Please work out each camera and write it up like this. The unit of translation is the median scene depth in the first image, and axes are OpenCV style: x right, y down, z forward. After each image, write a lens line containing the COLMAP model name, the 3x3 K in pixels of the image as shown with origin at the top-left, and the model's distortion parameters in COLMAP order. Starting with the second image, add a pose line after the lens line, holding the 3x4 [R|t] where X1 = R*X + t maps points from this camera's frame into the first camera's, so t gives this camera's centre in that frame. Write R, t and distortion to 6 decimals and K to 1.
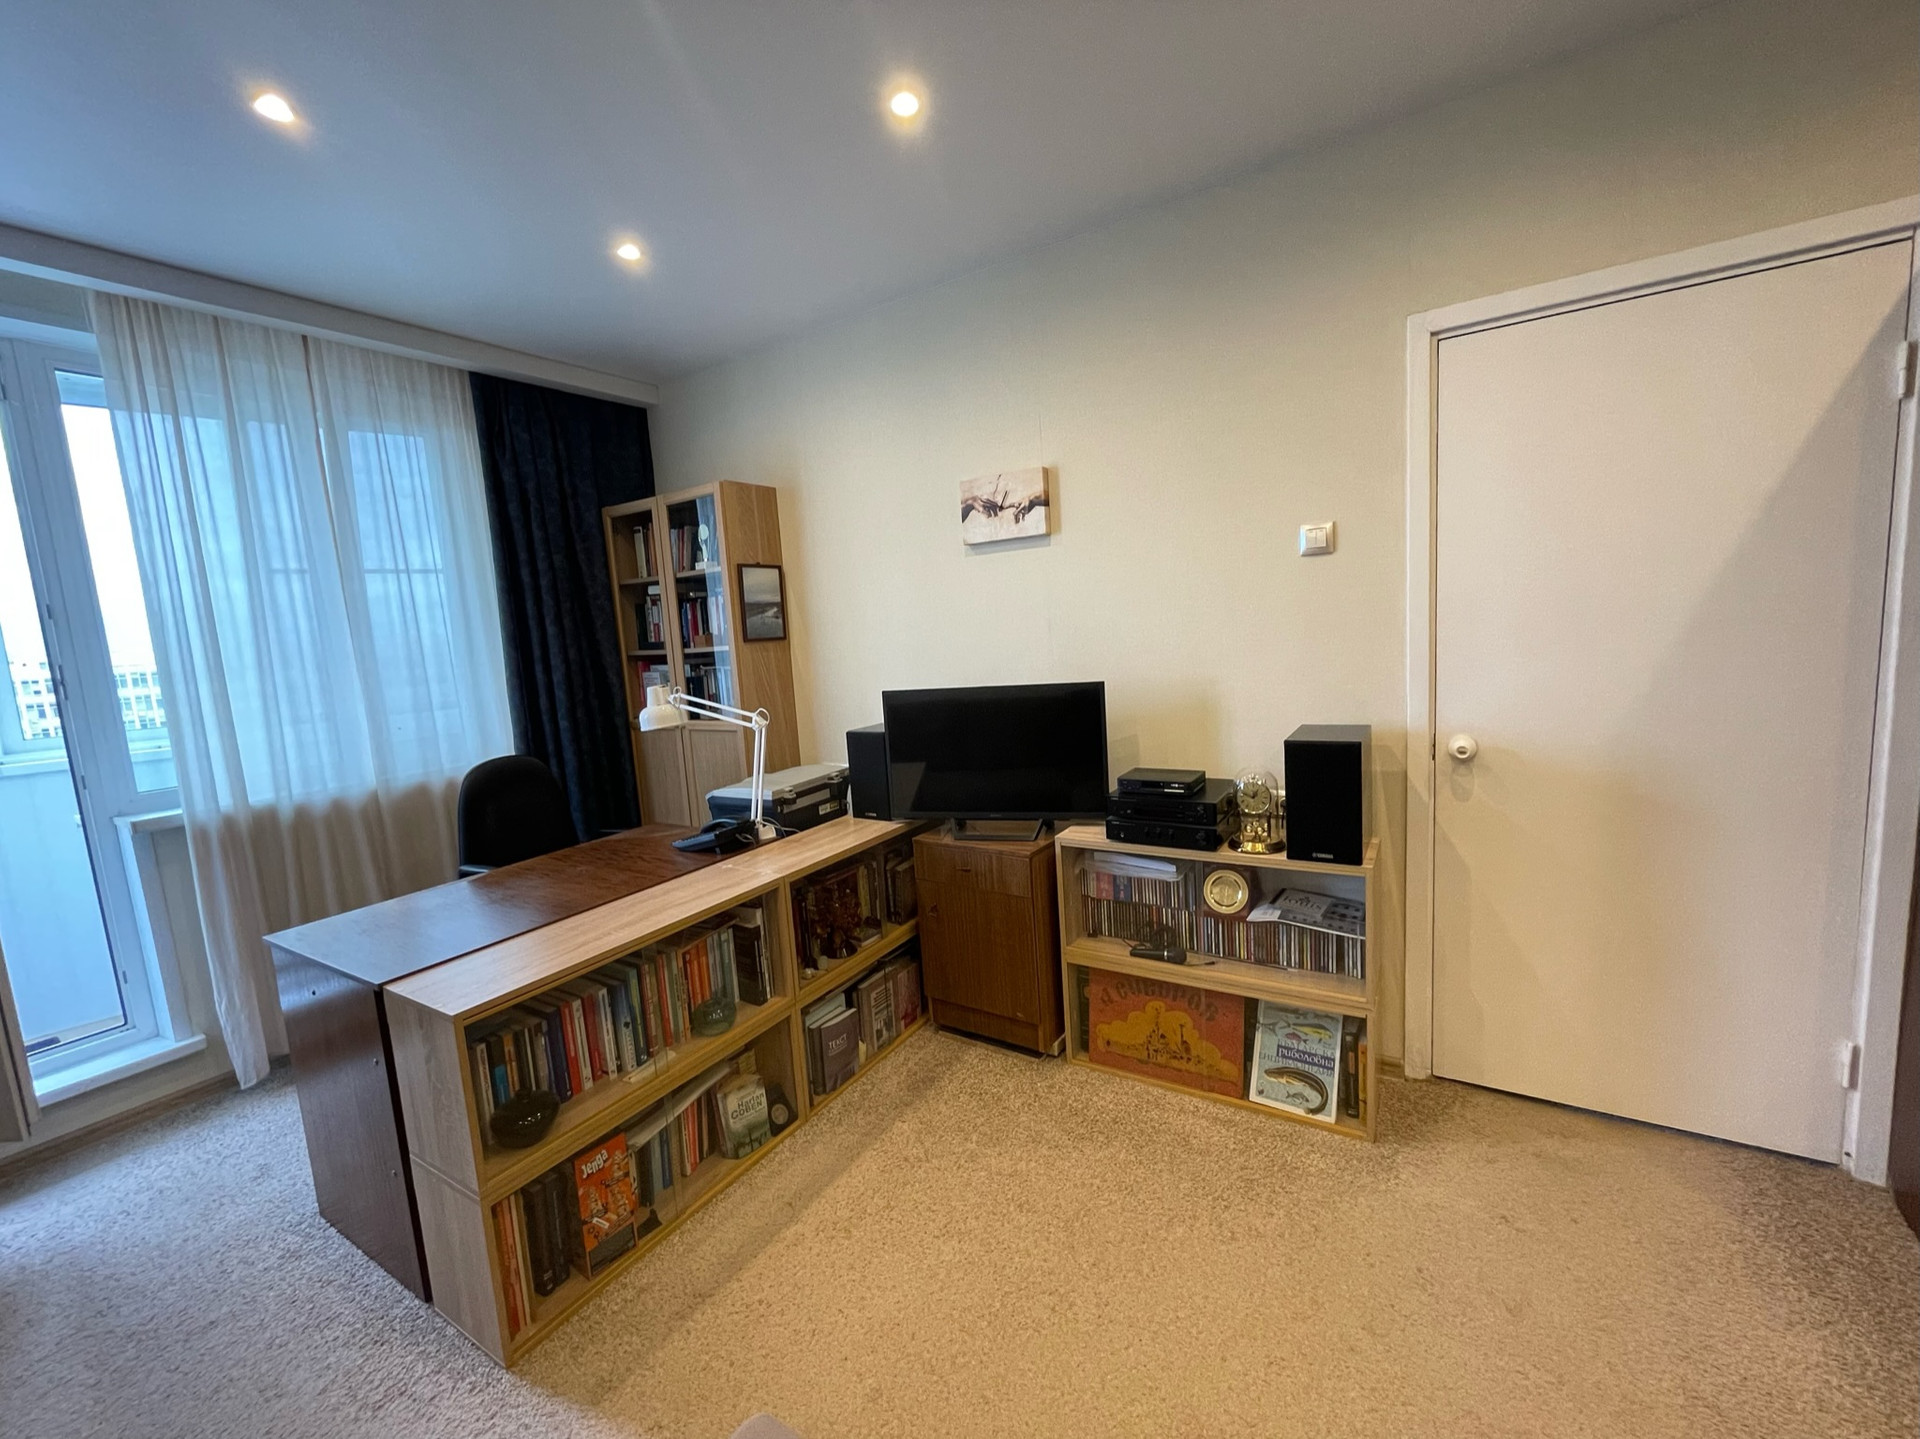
lens RADIAL K [[783.6, 0, 960.0], [0, 783.6, 719.5], [0, 0, 1]] dist [0.000060, 0.000286]
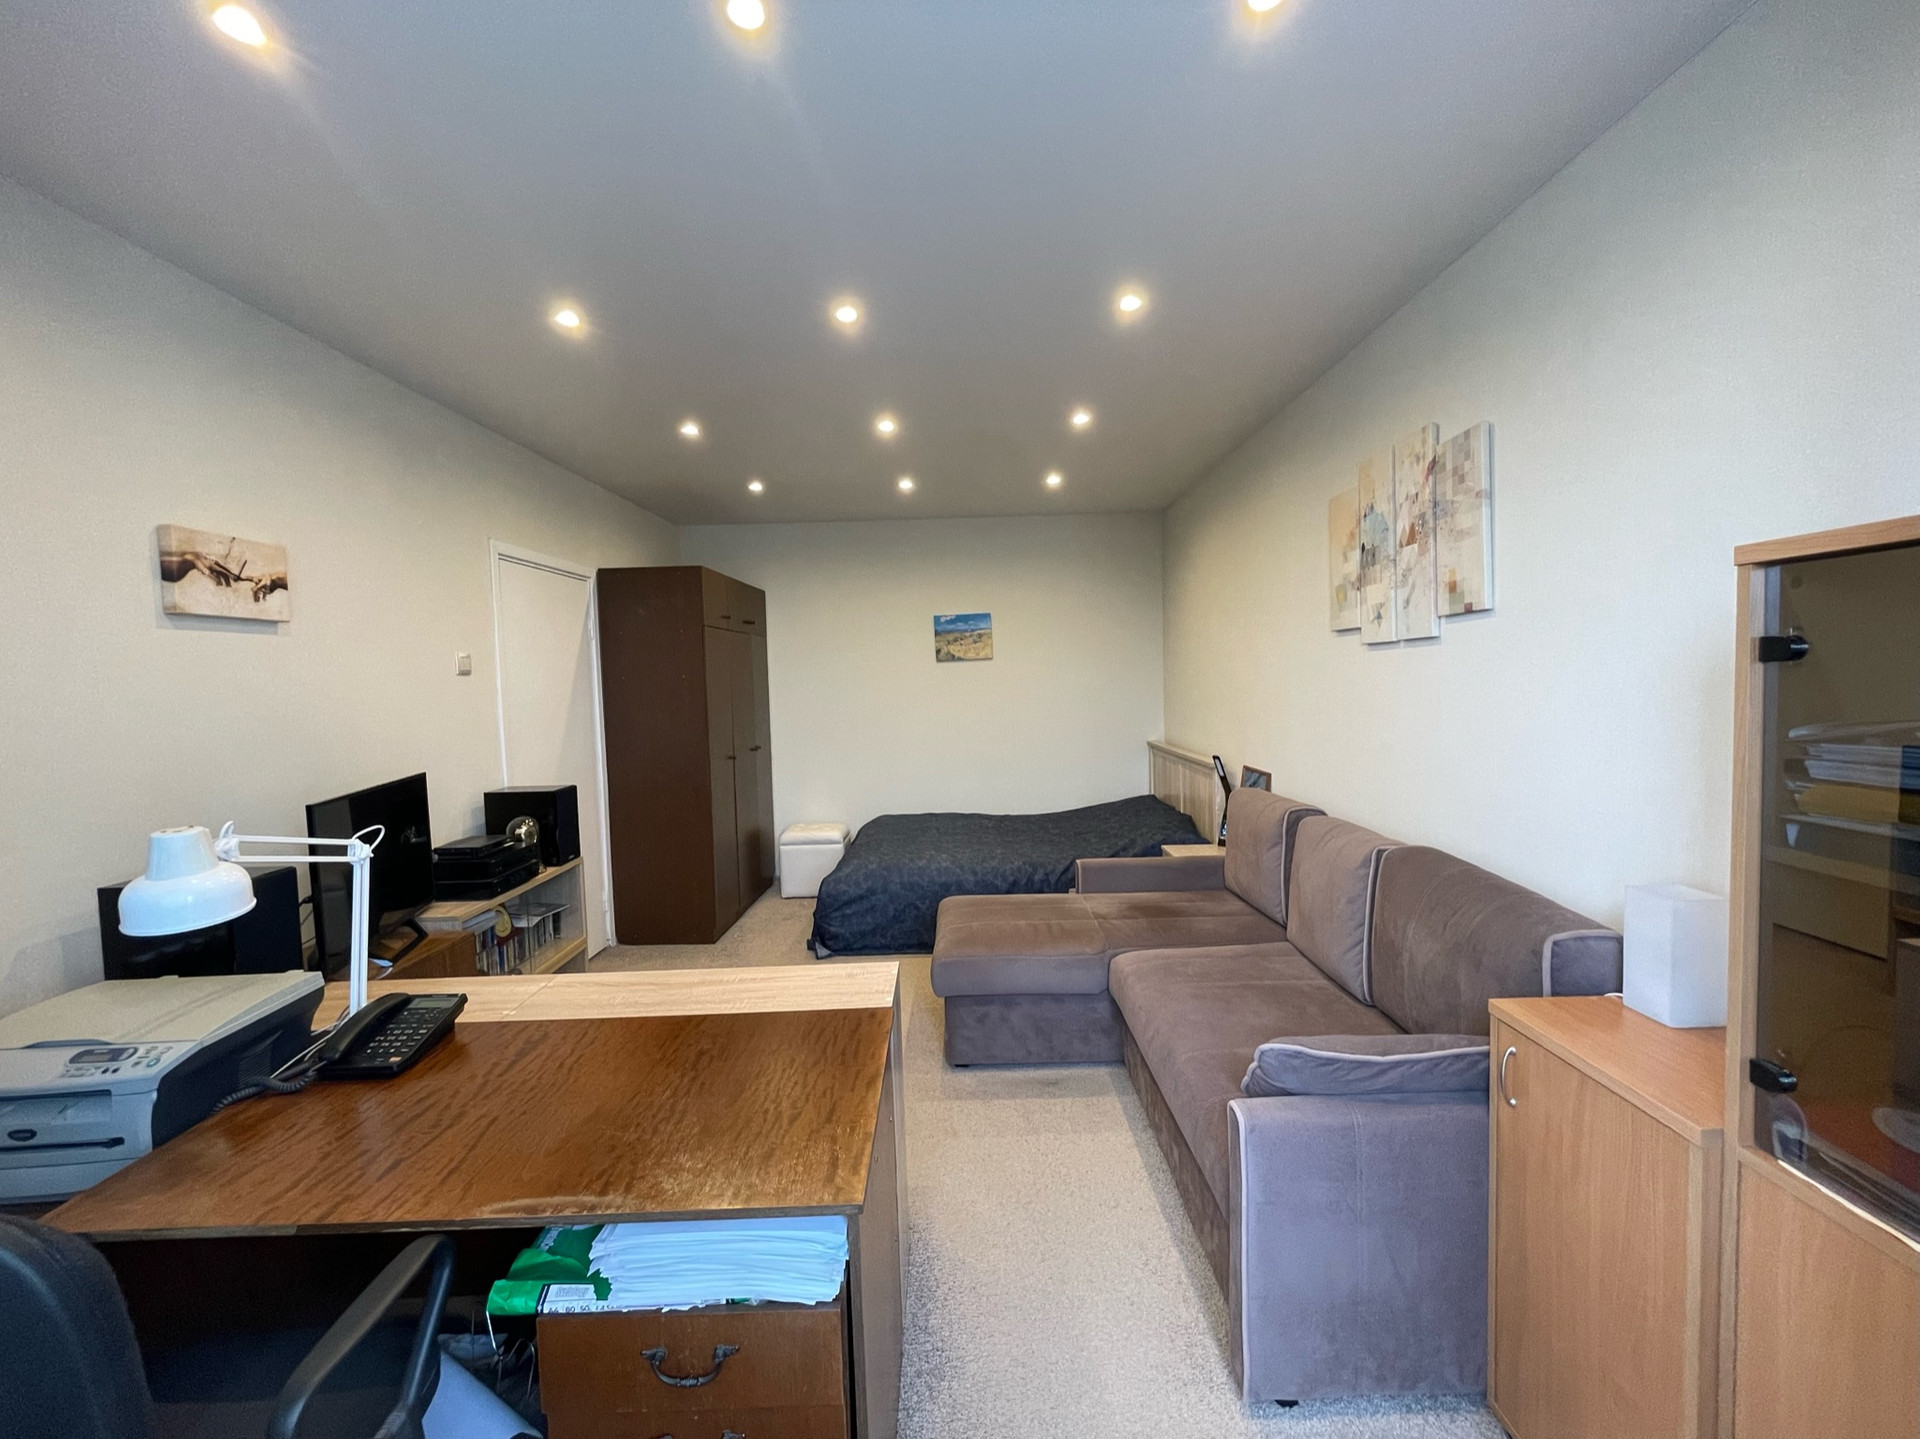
lens RADIAL K [[773.7, 0, 957.2], [0, 773.7, 720.0], [0, 0, 1]] dist [-0.002335, -0.000283]
pose [[-0.530995, 0.034796, 0.846660, -1.094655], [0.165898, 0.984090, 0.063600, -0.063326], [-0.830977, 0.174230, -0.528319, 0.917554]]
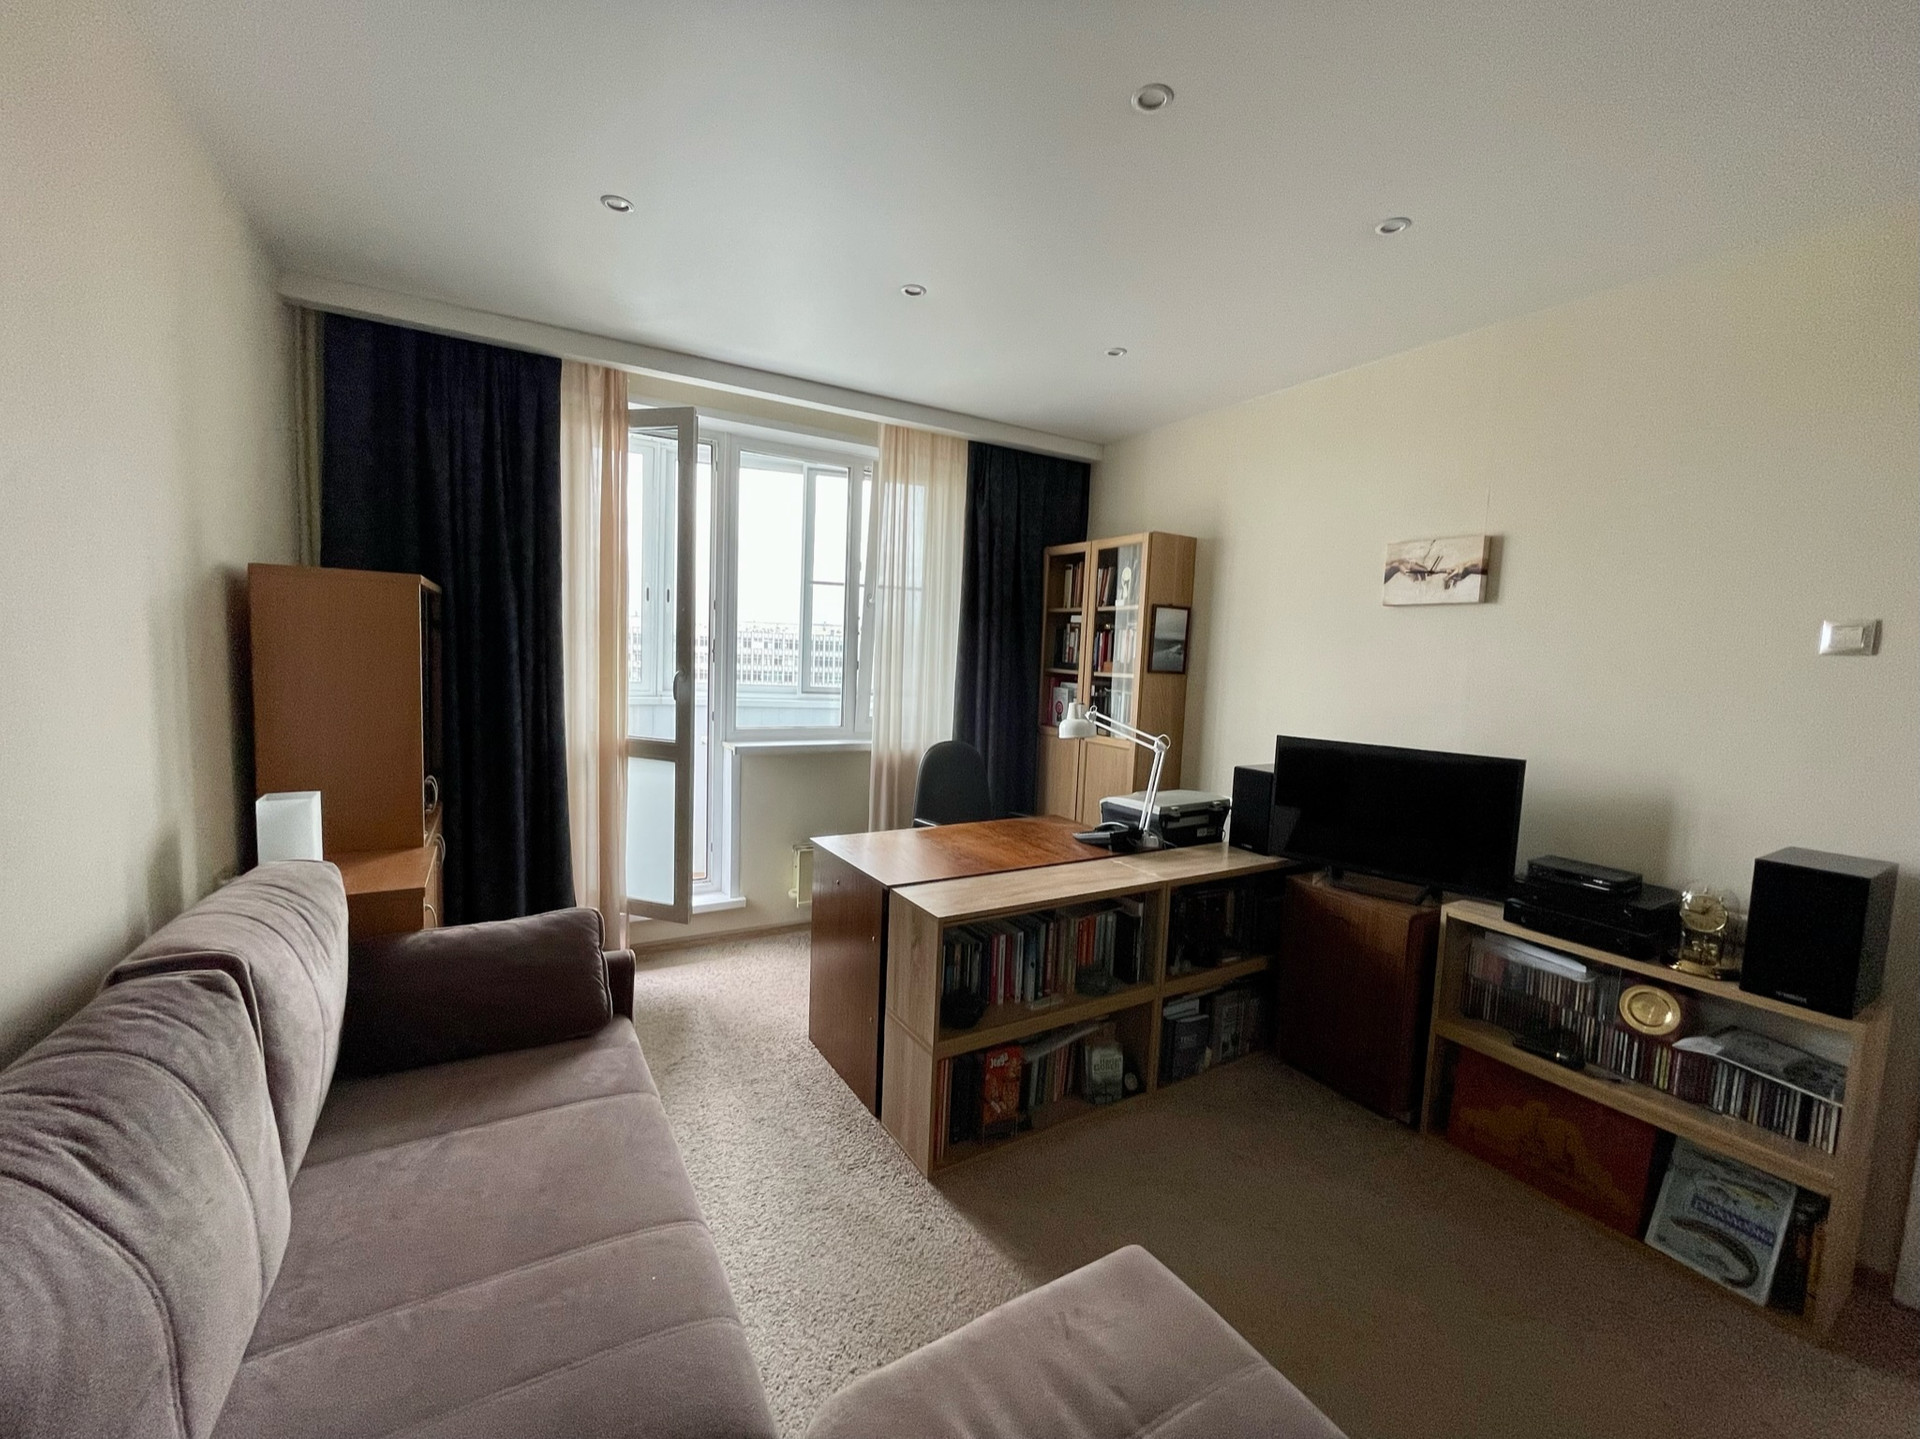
lens RADIAL K [[785.6, 0, 952.4], [0, 785.6, 720.3], [0, 0, 1]] dist [-0.001839, -0.000483]
pose [[0.890114, 0.141987, -0.433055, -0.033693], [-0.153702, 0.988085, 0.008044, 0.003985], [0.429037, 0.059401, 0.901332, -0.178532]]
